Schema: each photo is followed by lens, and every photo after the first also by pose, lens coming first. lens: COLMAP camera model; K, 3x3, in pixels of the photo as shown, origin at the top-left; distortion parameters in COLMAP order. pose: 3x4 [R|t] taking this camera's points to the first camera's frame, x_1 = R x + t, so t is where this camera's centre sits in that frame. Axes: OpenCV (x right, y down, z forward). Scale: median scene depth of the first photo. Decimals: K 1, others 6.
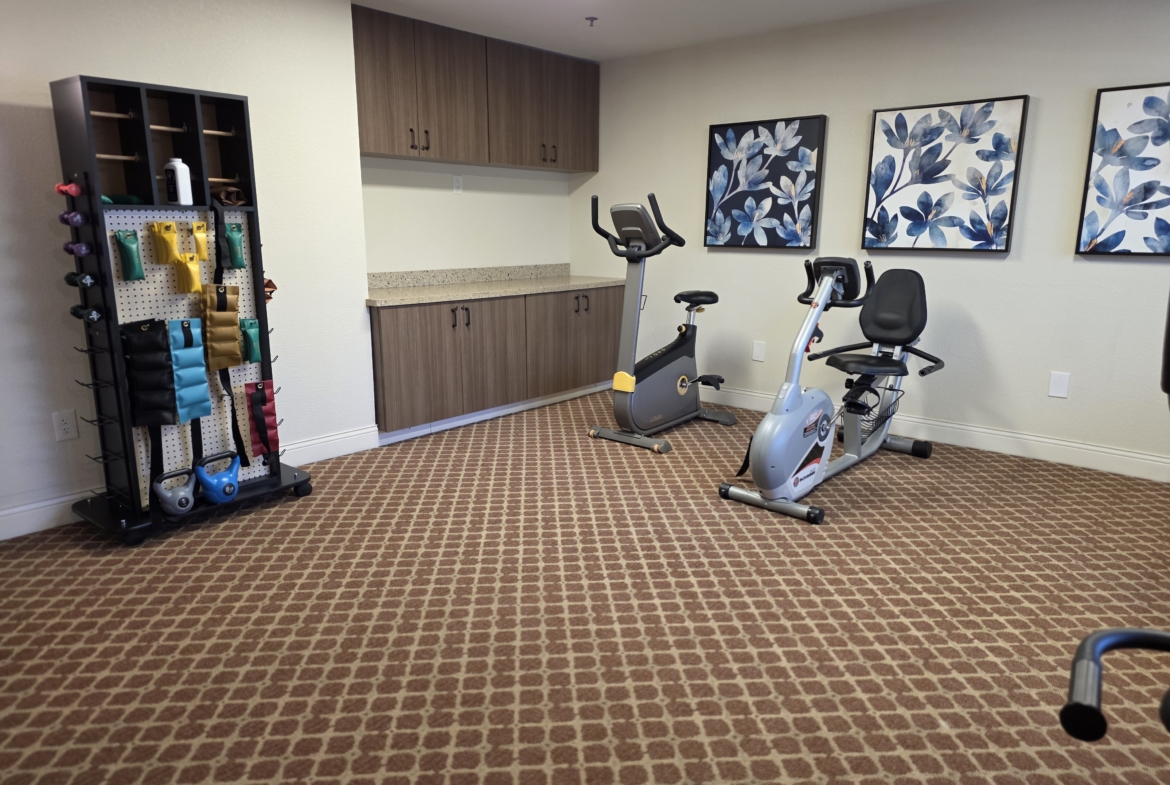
lens RADIAL K [[752.4, 0, 585.0], [0, 752.4, 392.5], [0, 0, 1]] dist [-0.001026, -0.036623]
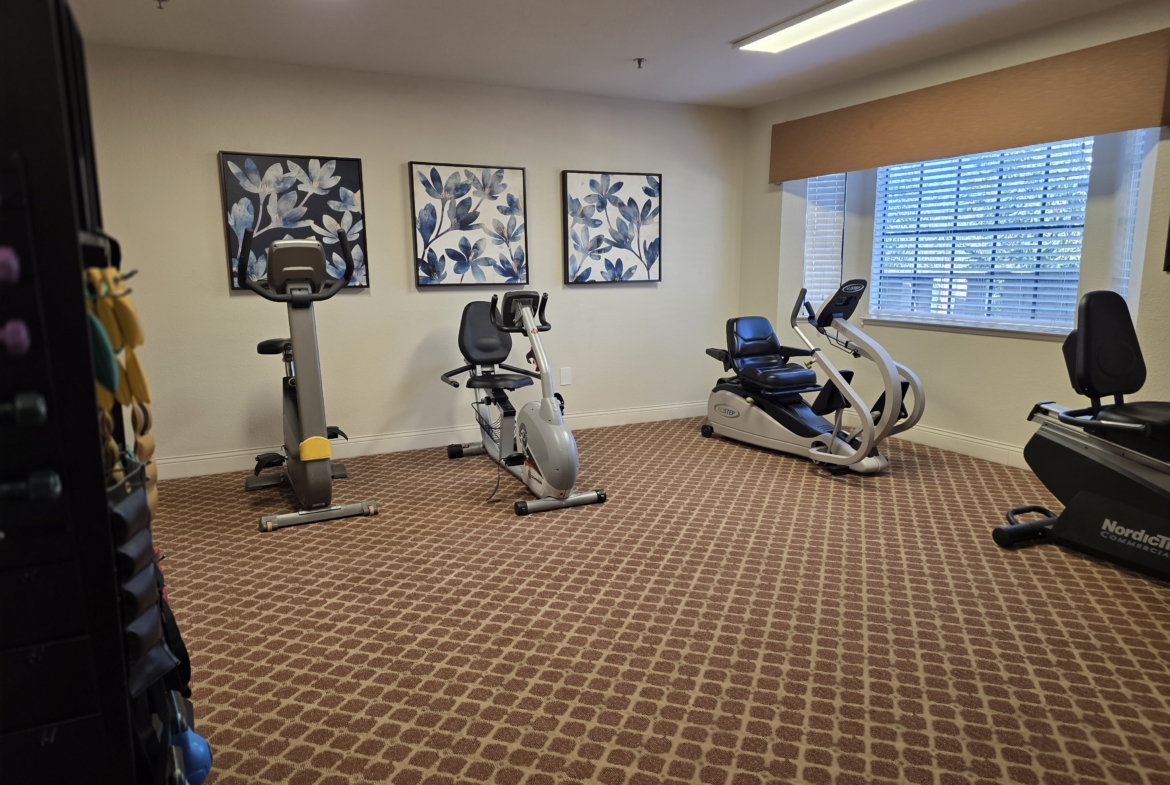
lens RADIAL K [[745.5, 0, 585.7], [0, 745.5, 415.9], [0, 0, 1]] dist [0.001394, -0.087961]
pose [[0.363518, -0.183396, 0.913357, -0.604548], [0.201418, 0.972713, 0.115150, -0.085743], [-0.909552, 0.142108, 0.390538, 0.391501]]
